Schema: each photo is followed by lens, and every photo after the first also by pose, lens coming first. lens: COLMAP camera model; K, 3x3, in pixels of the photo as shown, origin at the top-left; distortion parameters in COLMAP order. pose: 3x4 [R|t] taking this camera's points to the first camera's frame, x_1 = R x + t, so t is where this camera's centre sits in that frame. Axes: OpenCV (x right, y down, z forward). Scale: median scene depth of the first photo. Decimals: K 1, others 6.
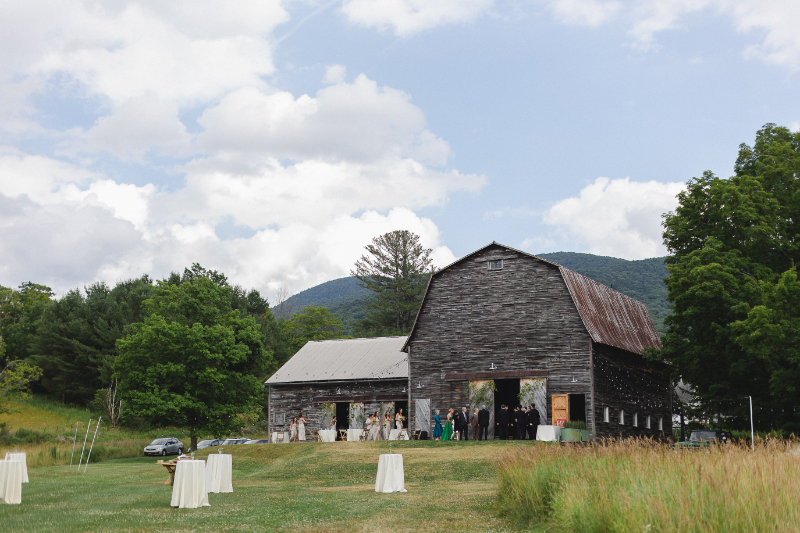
lens RADIAL K [[1183.3, 0, 400.0], [0, 1183.3, 266.5], [0, 0, 1]] dist [0.029180, 0.031596]
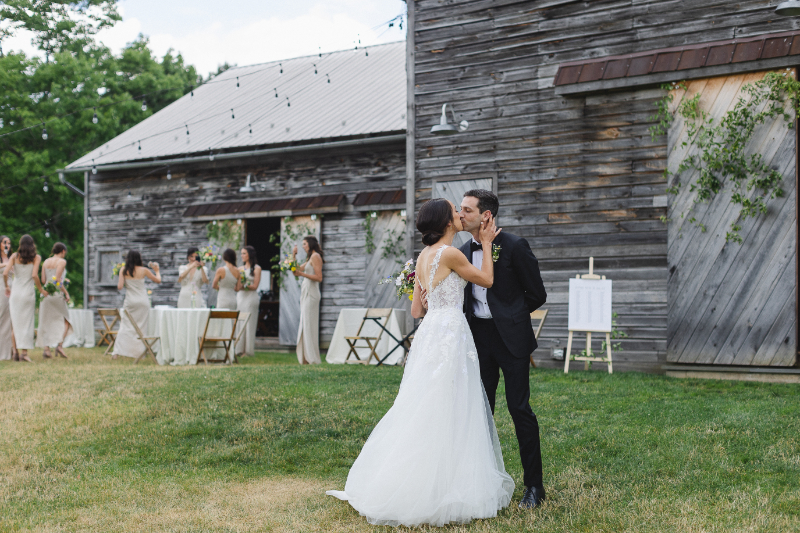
lens RADIAL K [[1183.3, 0, 400.0], [0, 1183.3, 266.5], [0, 0, 1]] dist [0.029180, 0.031596]
pose [[0.986850, -0.005710, -0.161540, 0.035544], [0.026329, 0.991707, 0.125790, 0.078838], [0.159482, -0.128389, 0.978817, 0.614835]]
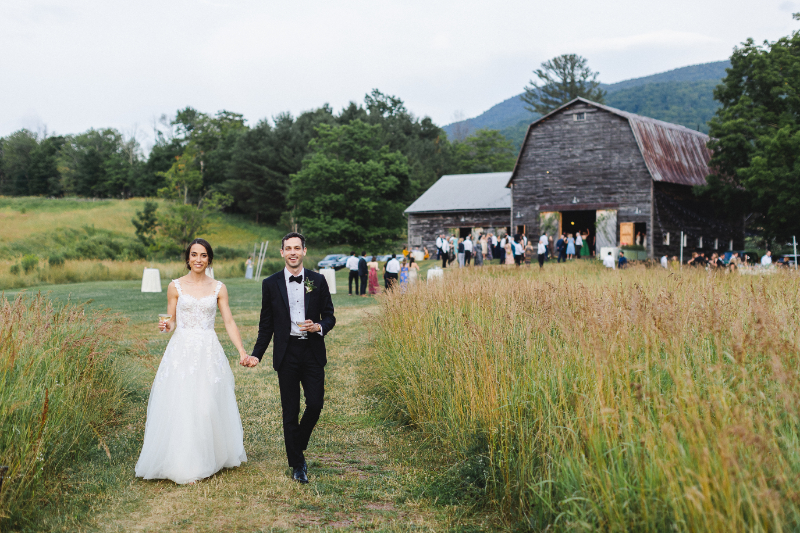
lens RADIAL K [[1183.3, 0, 400.0], [0, 1183.3, 266.5], [0, 0, 1]] dist [0.029180, 0.031596]
pose [[0.987121, 0.003458, -0.159939, 0.071087], [0.021352, 0.987973, 0.153146, -0.030420], [0.158545, -0.154589, 0.975175, -0.186553]]
